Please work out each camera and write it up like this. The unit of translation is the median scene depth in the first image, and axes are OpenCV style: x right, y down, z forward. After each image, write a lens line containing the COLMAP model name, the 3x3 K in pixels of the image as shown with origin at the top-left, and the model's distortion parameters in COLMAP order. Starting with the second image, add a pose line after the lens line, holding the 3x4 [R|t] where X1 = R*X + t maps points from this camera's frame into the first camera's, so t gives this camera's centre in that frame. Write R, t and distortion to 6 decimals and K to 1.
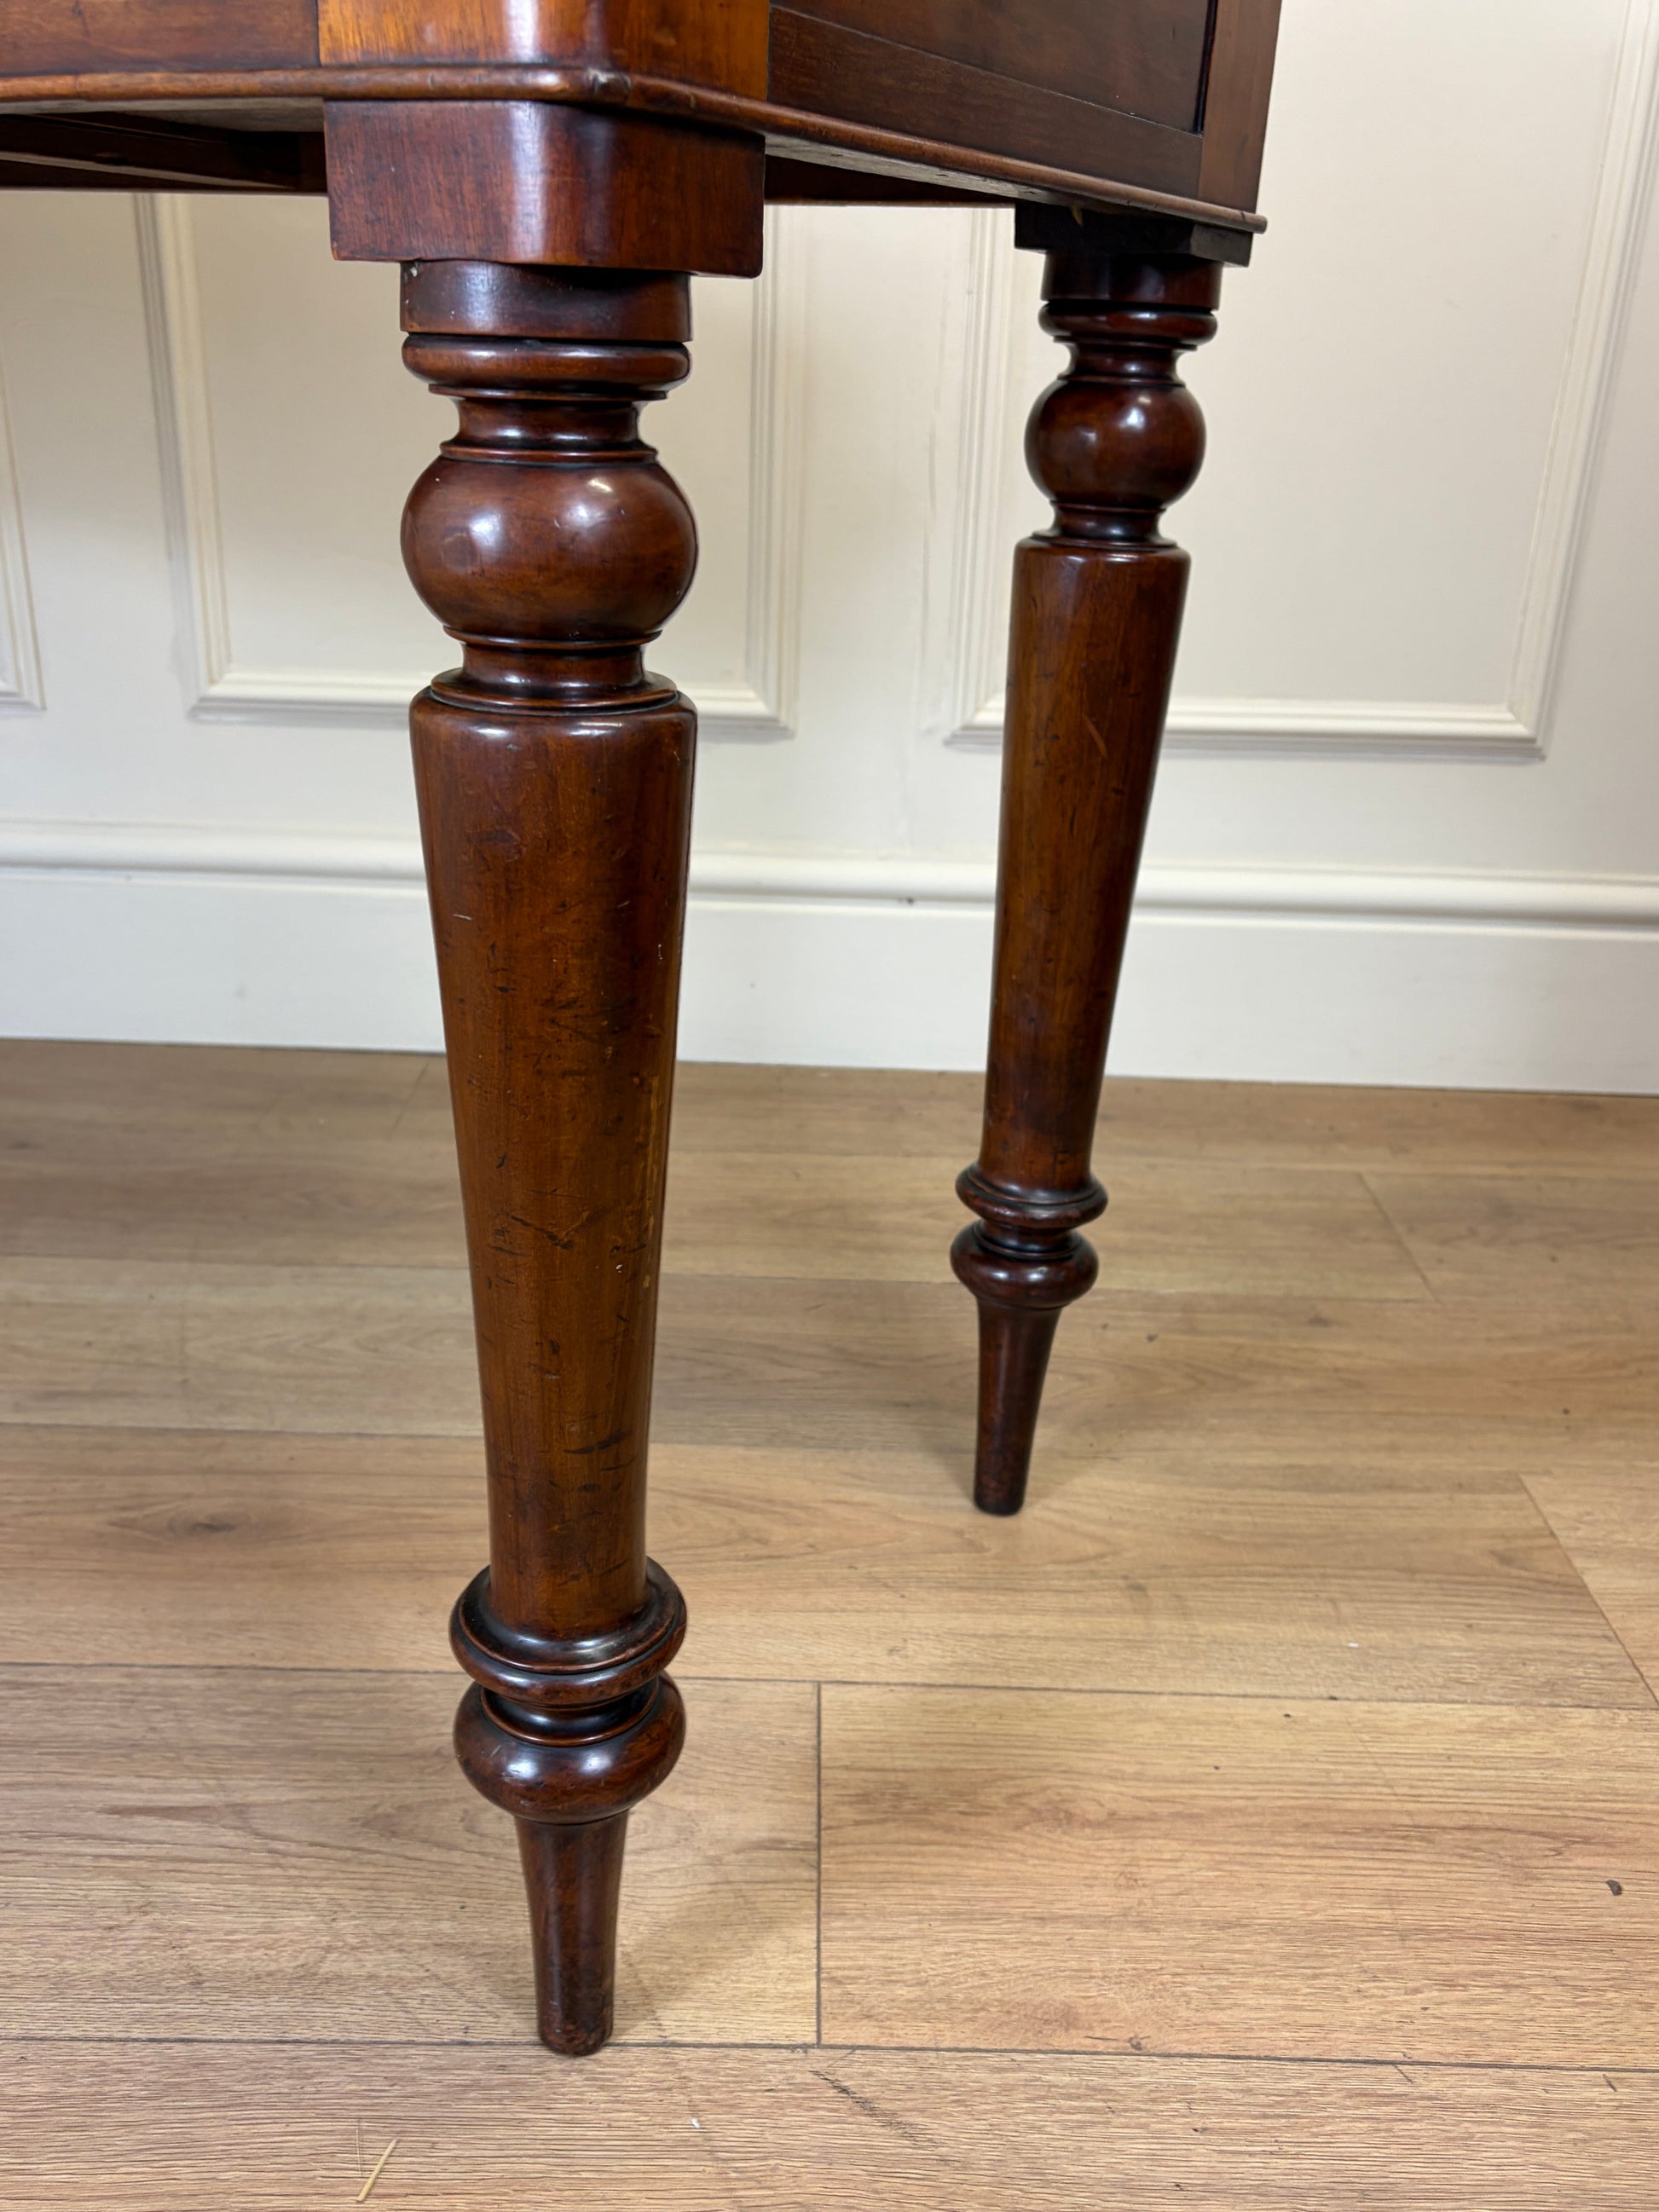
lens RADIAL K [[1966.8, 0, 816.0], [0, 1966.8, 1117.0], [0, 0, 1]] dist [0.050896, -0.049642]
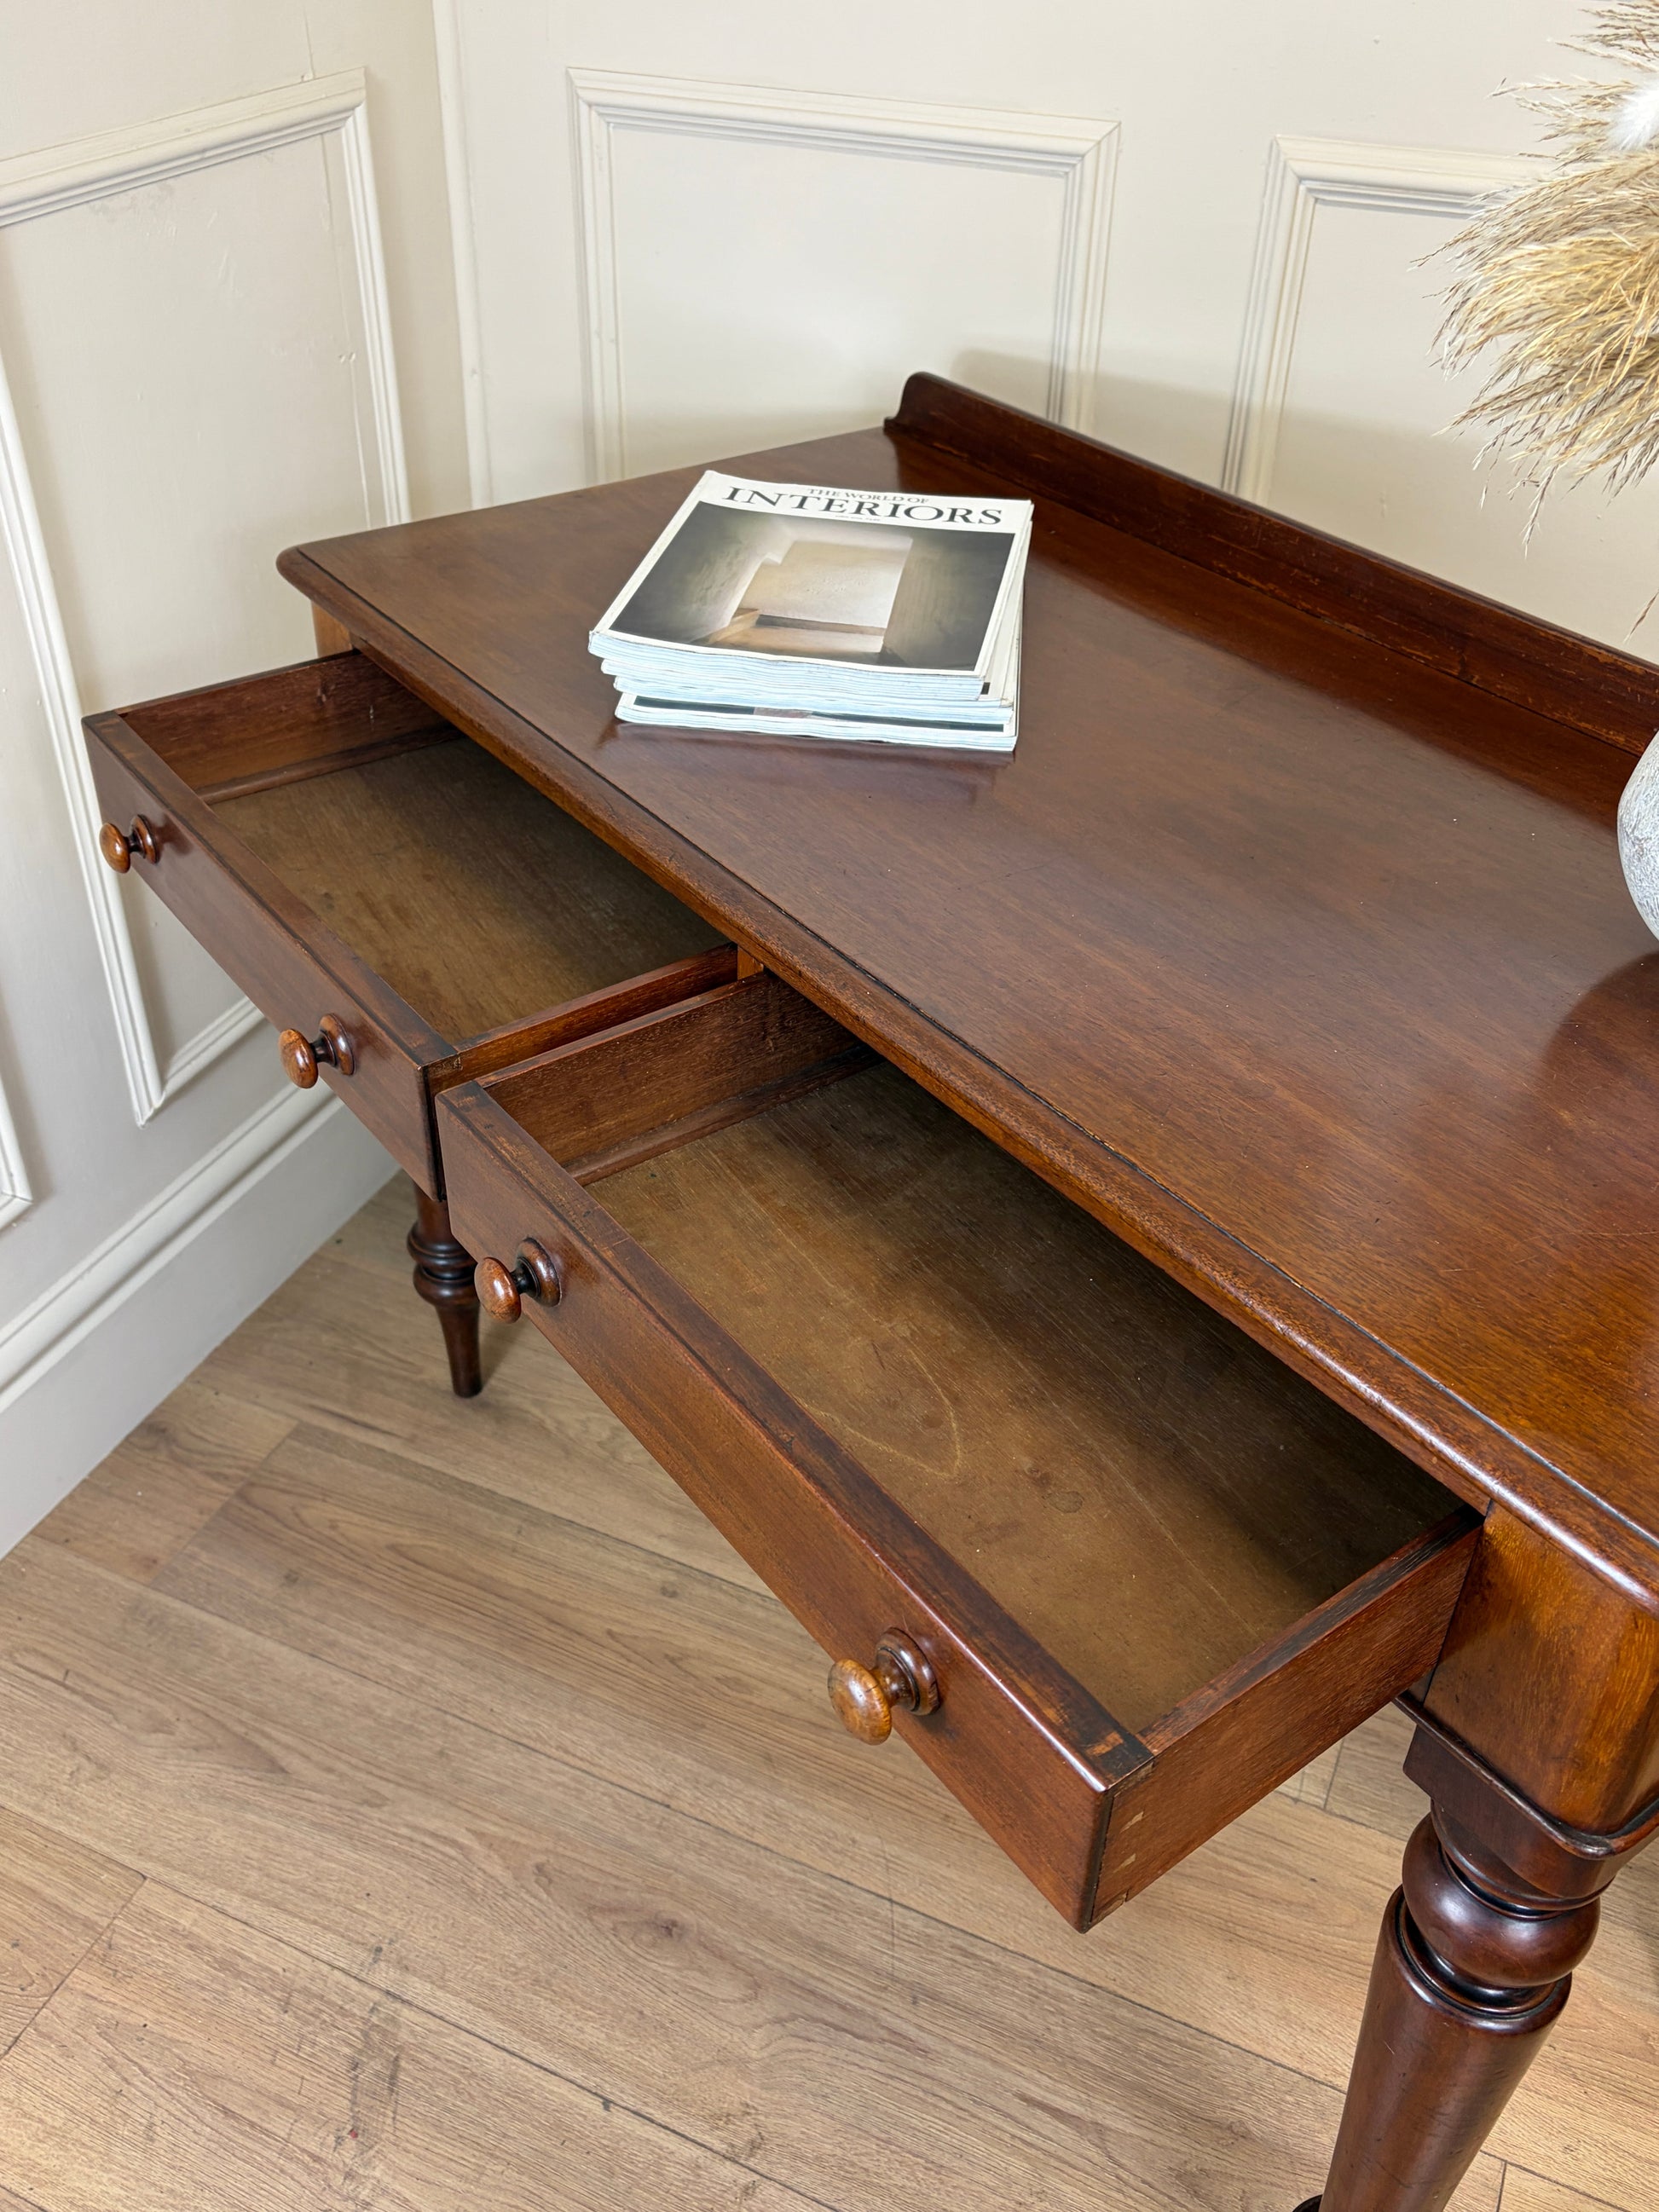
lens RADIAL K [[1966.8, 0, 821.2], [0, 1966.8, 1116.7], [0, 0, 1]] dist [0.050896, -0.049642]
pose [[0.913212, 0.231451, -0.335373, -0.124957], [-0.146707, 0.954587, 0.259308, -0.637762], [0.380160, -0.187601, 0.905695, -0.279311]]
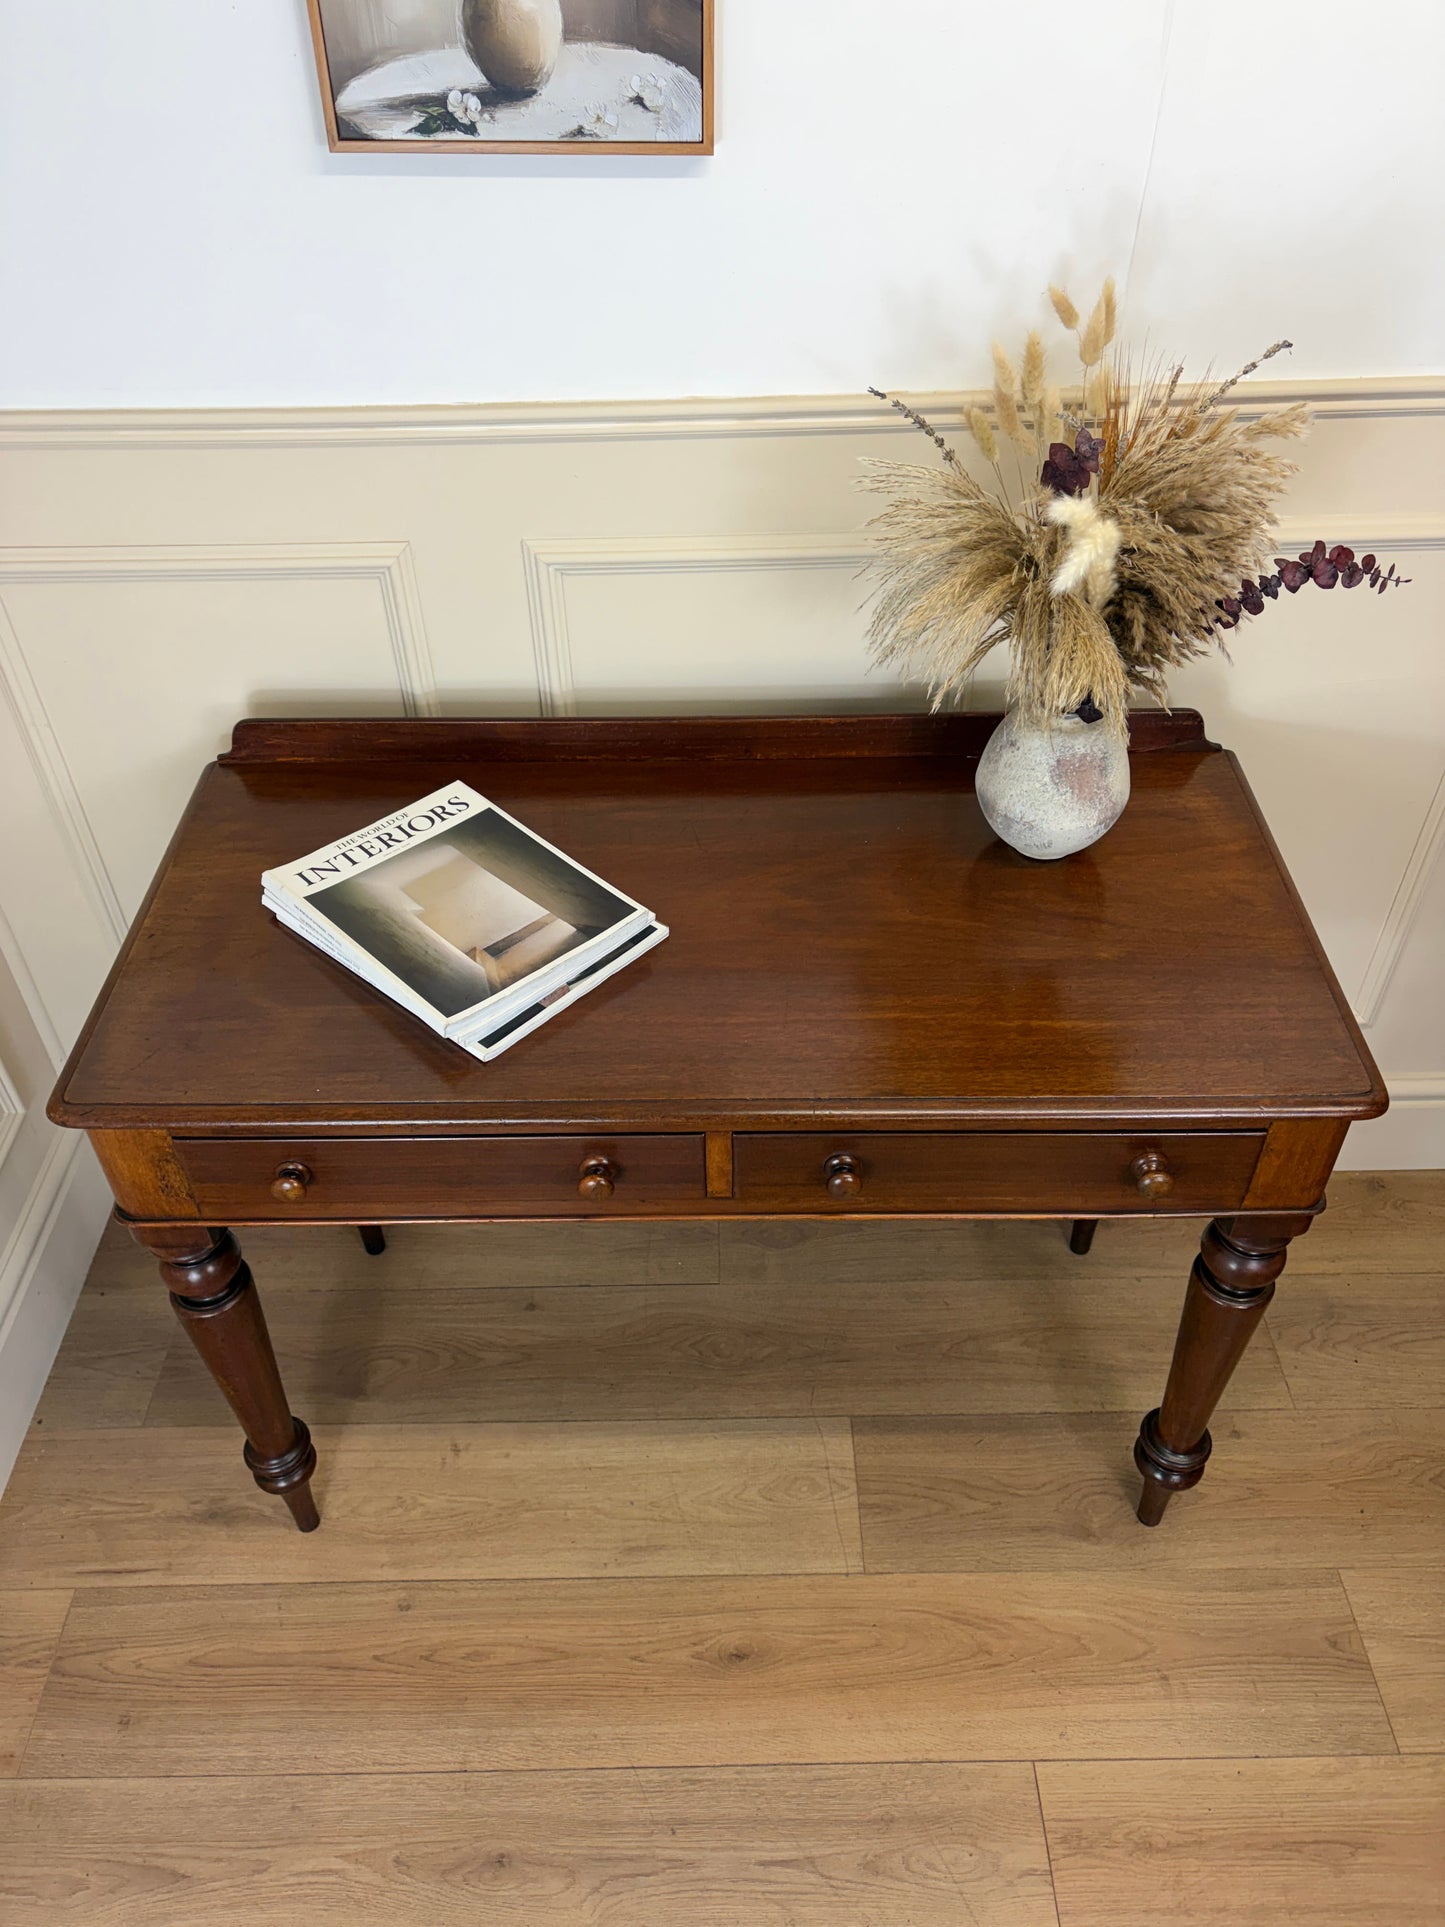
lens RADIAL K [[1455.4, 0, 724.5], [0, 1455.4, 974.4], [0, 0, 1]] dist [0.054200, -0.054429]
pose [[0.998732, -0.046001, -0.020460, -0.254611], [0.050198, 0.940982, 0.334713, -1.061134], [0.003855, -0.335315, 0.942098, -0.283359]]
